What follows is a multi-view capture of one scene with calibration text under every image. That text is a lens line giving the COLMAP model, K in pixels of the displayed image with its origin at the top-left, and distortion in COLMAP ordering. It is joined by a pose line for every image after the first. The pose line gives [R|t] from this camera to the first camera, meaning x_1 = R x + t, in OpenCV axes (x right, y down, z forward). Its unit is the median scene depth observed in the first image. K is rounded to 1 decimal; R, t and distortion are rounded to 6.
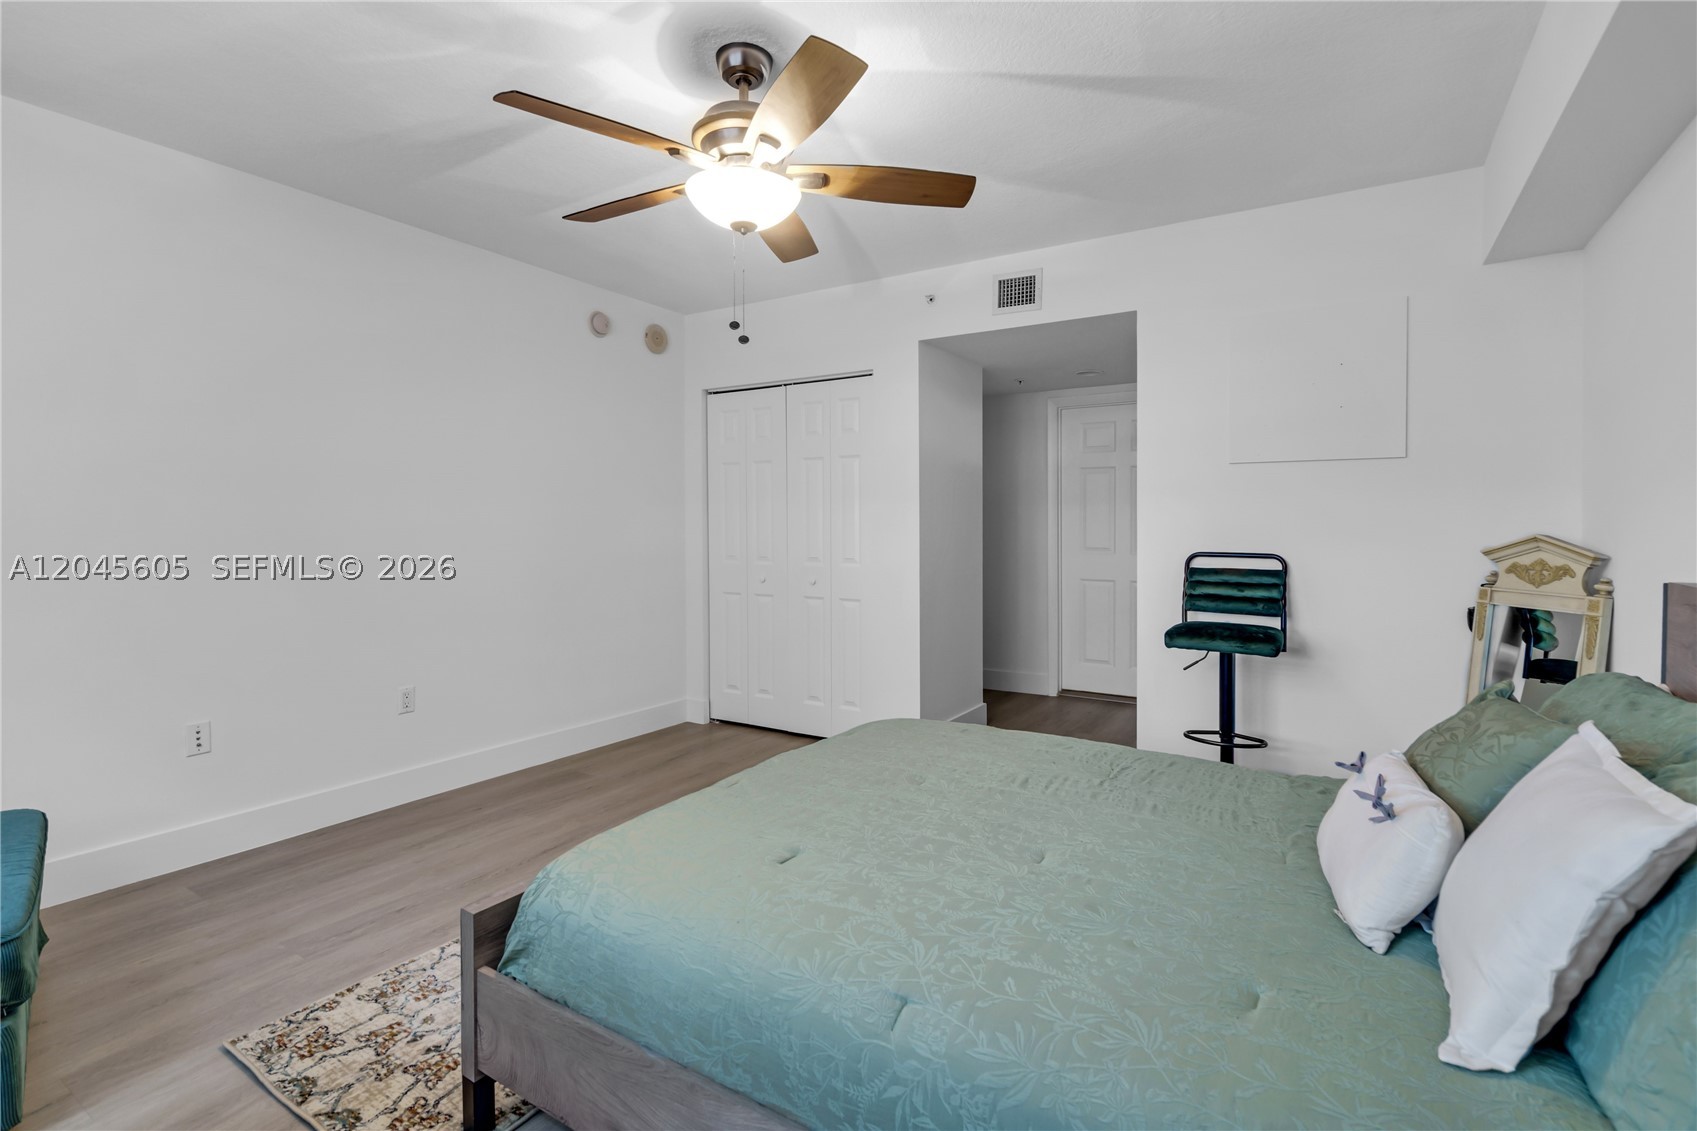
lens RADIAL K [[785.3, 0, 854.9], [0, 785.3, 554.6], [0, 0, 1]] dist [-0.000707, -0.001025]
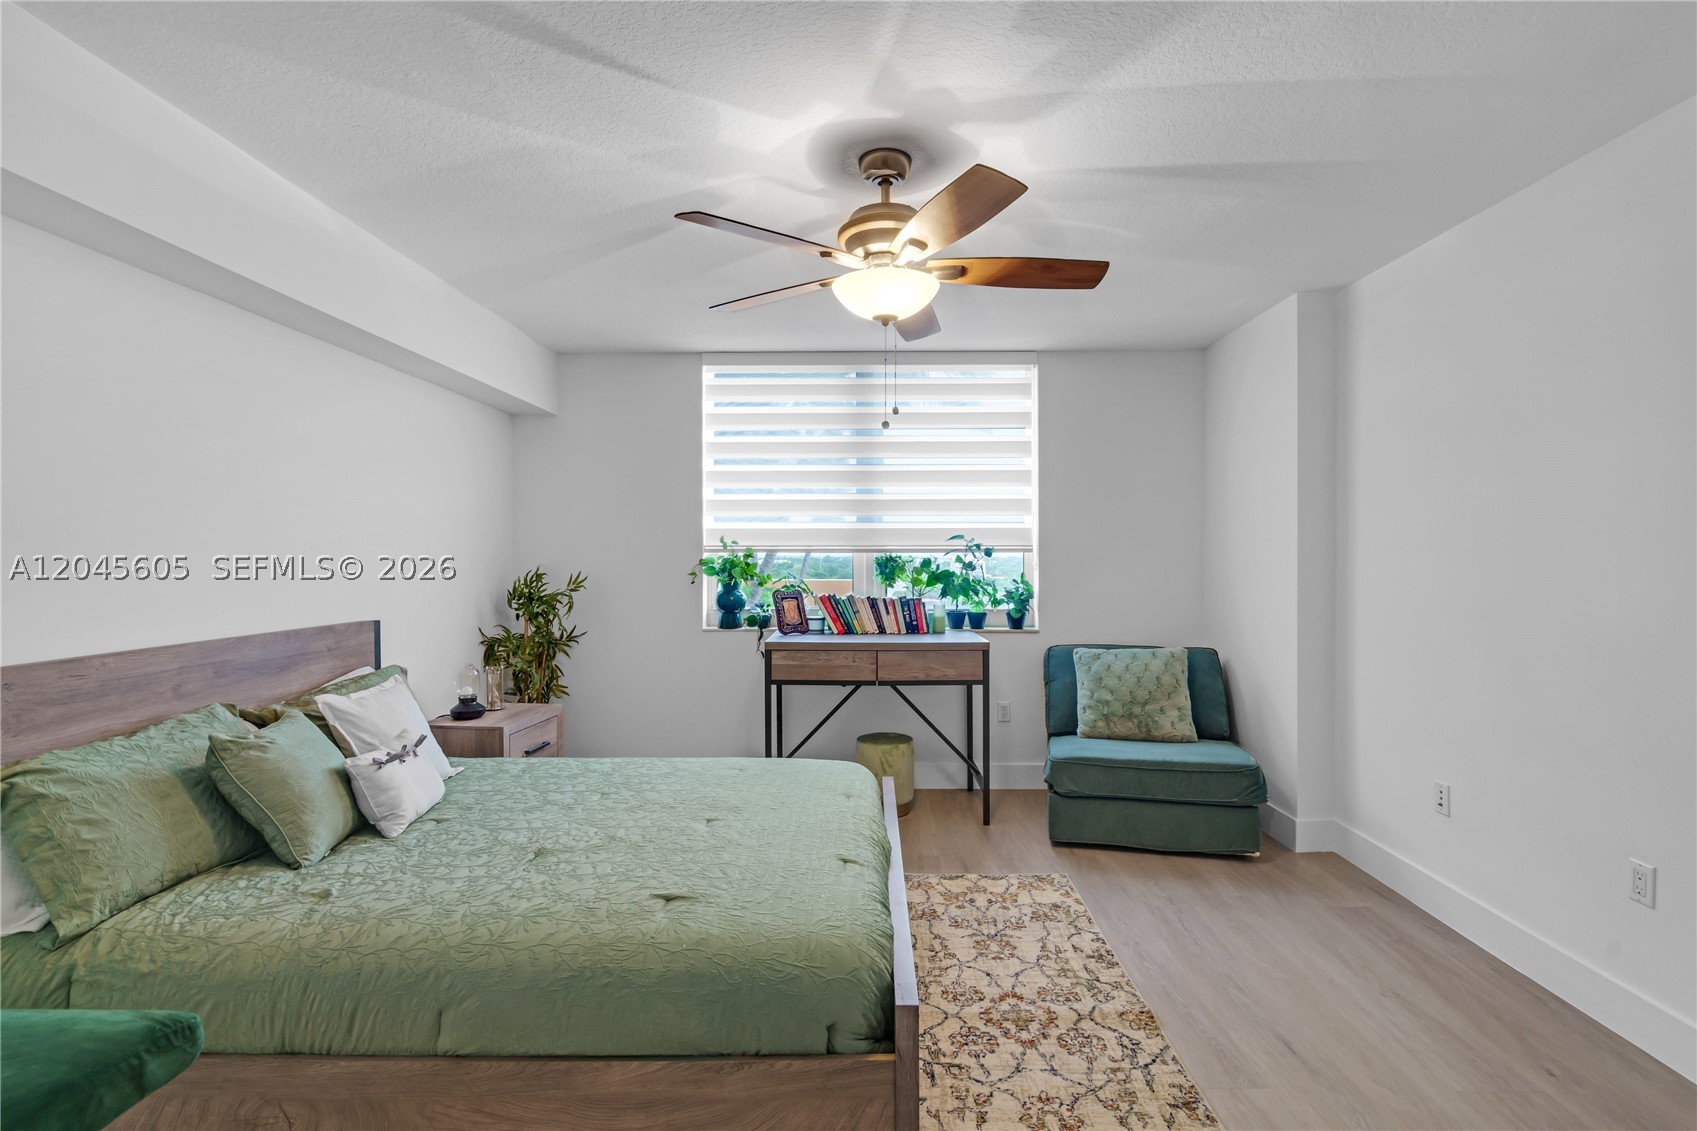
lens RADIAL K [[785.3, 0, 854.9], [0, 785.3, 554.6], [0, 0, 1]] dist [-0.000707, -0.001025]
pose [[-0.856486, -0.003762, -0.516156, 0.480027], [-0.023149, 0.999247, 0.031129, -0.133813], [0.515651, 0.038610, -0.855928, 2.026843]]
